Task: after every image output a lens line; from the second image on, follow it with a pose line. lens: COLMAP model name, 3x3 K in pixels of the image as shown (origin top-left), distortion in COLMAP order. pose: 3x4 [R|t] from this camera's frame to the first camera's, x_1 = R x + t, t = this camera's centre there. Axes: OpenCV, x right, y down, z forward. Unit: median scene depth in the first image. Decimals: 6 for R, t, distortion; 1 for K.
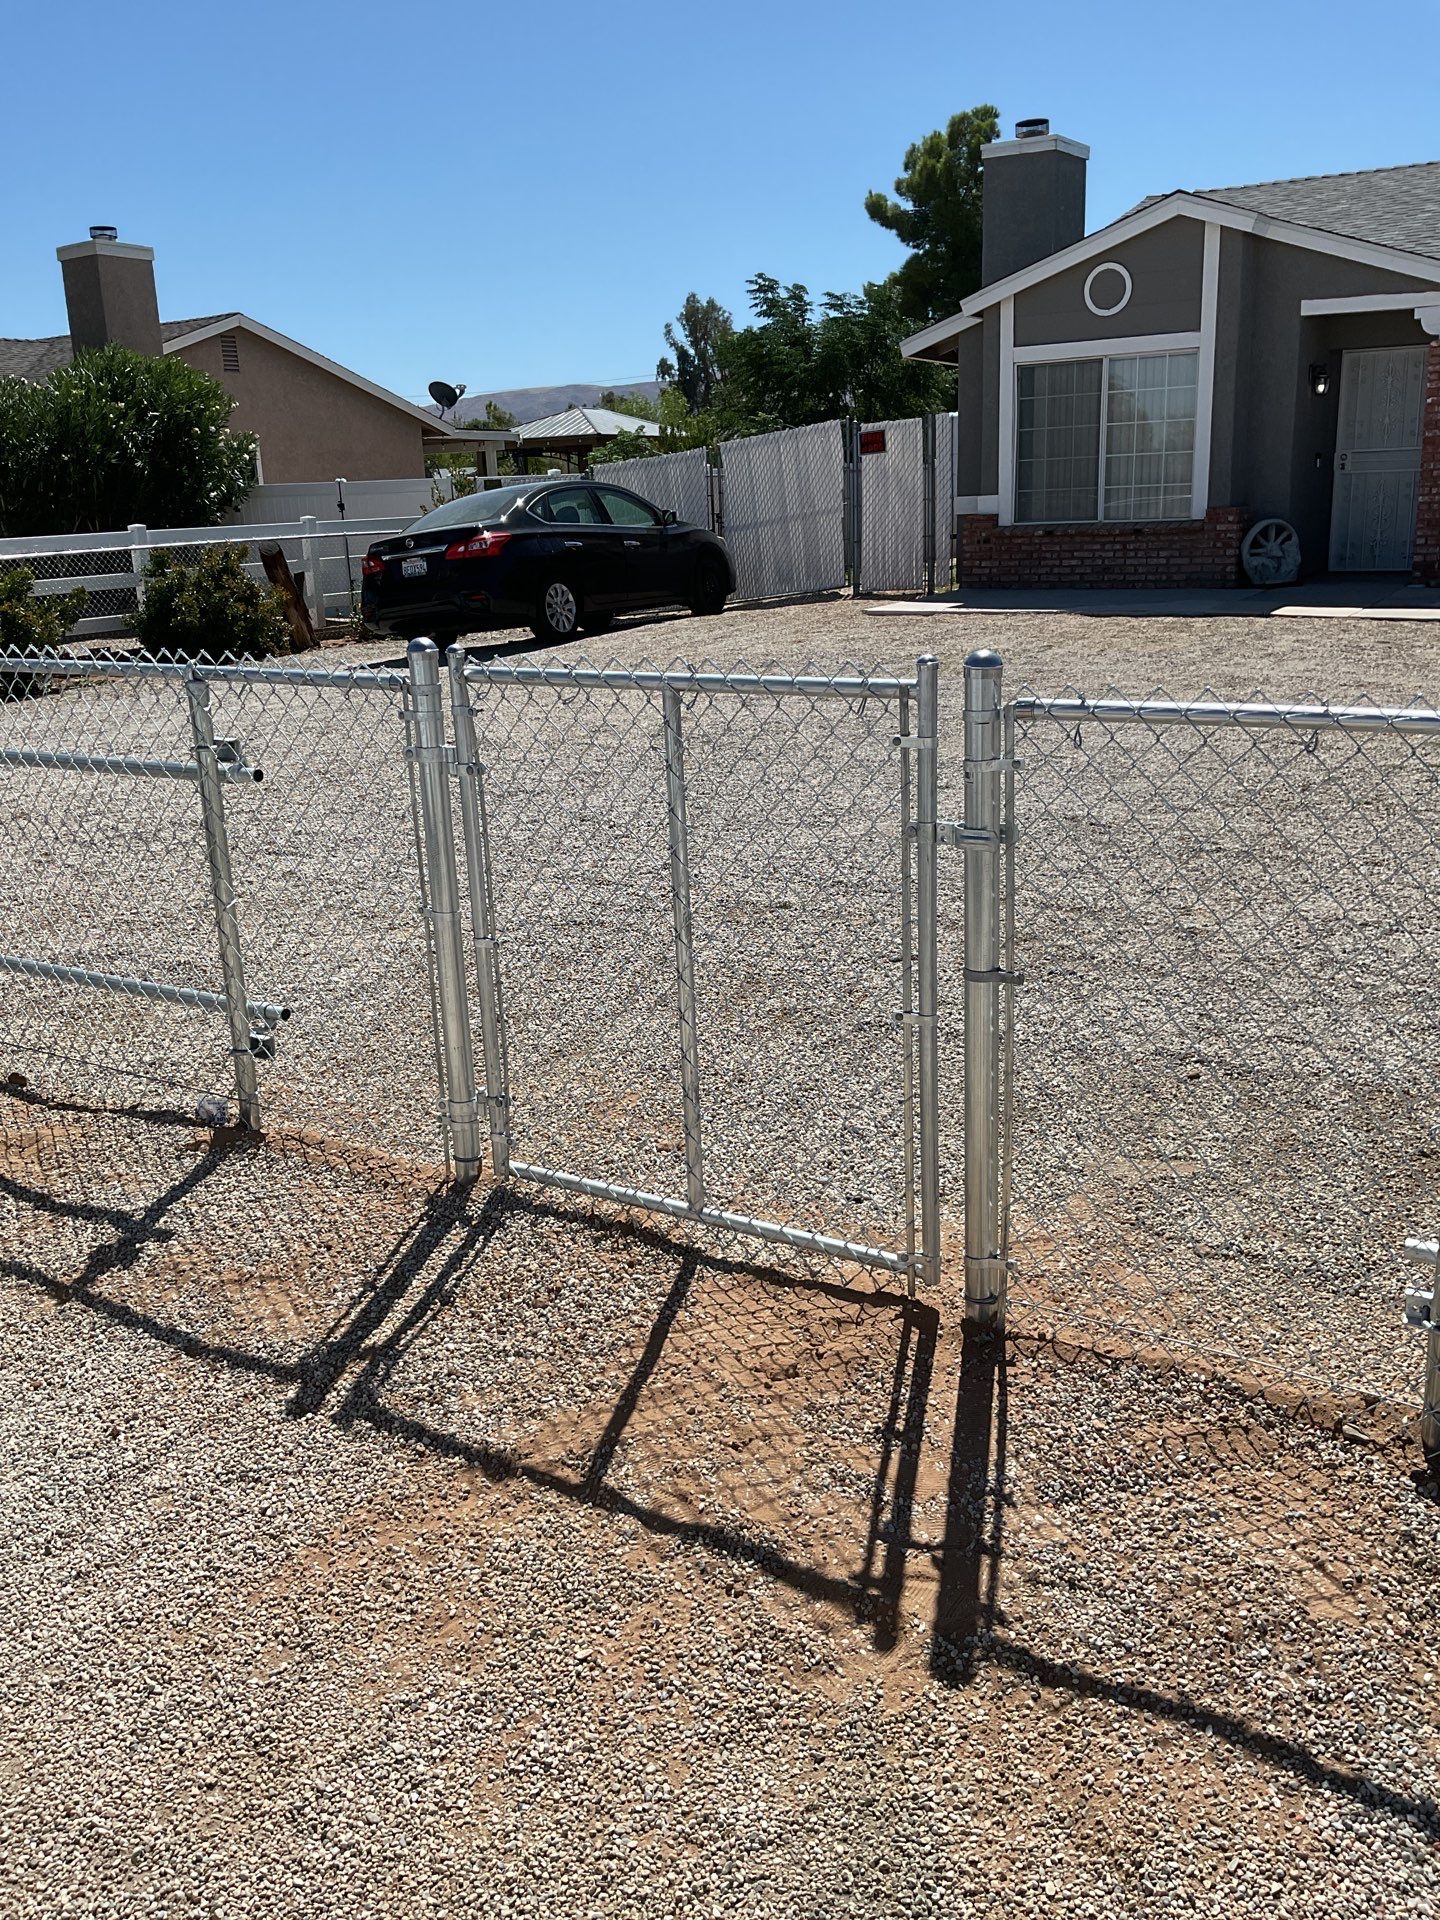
lens RADIAL K [[1603.6, 0, 733.3], [0, 1603.6, 961.5], [0, 0, 1]] dist [0.055773, -0.087833]
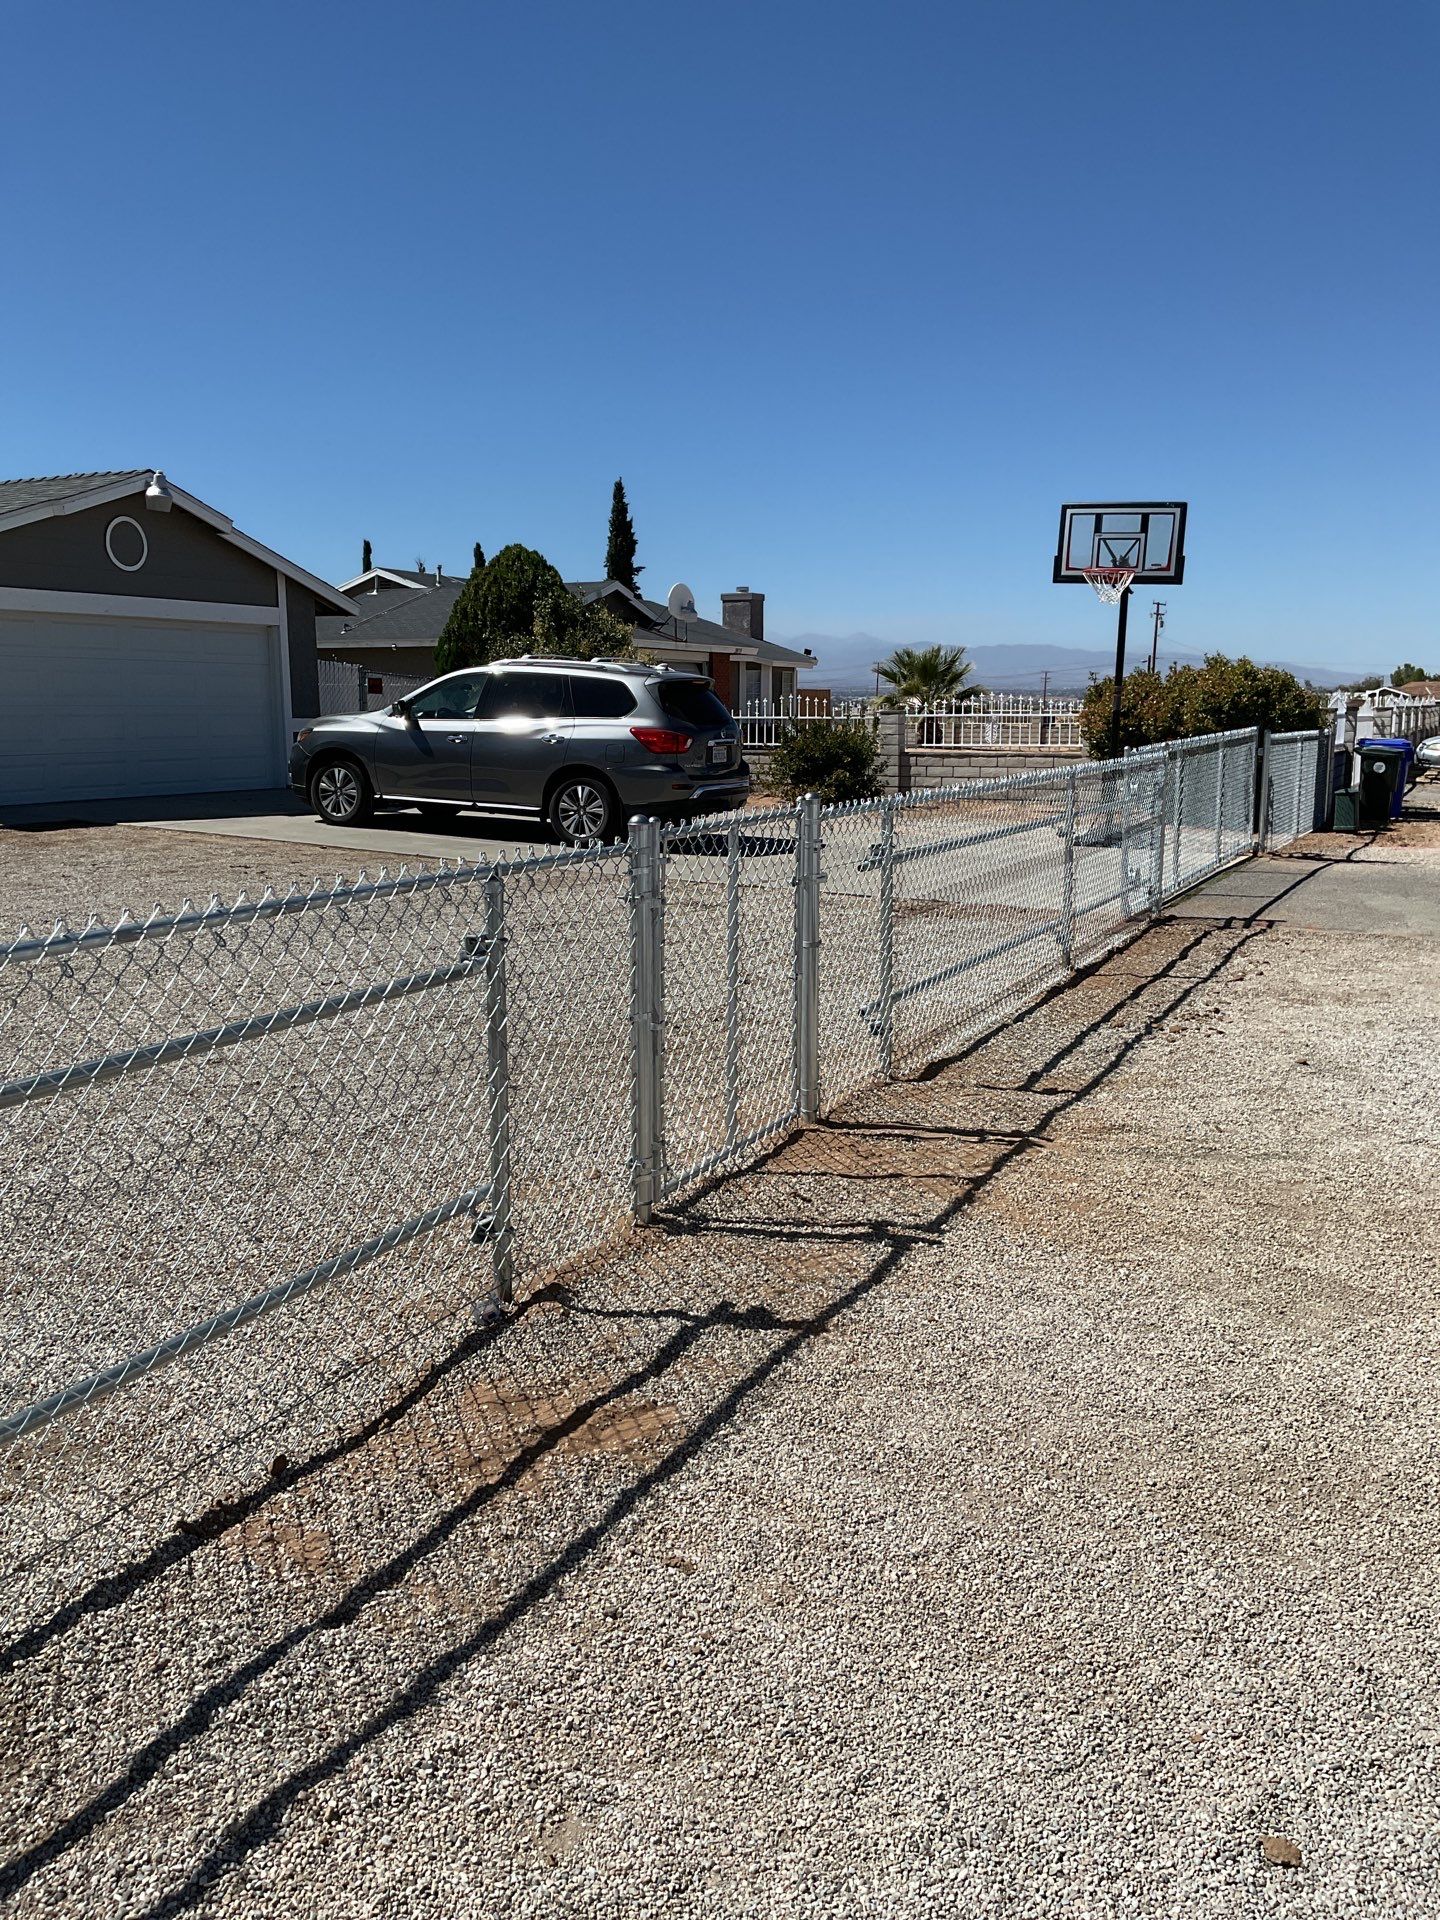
lens RADIAL K [[1603.6, 0, 718.4], [0, 1603.6, 963.5], [0, 0, 1]] dist [0.055773, -0.087833]
pose [[-0.124747, -0.123832, 0.984431, -0.327451], [0.281147, 0.947103, 0.154764, -0.057039], [-0.951522, 0.296076, -0.083334, 0.222808]]
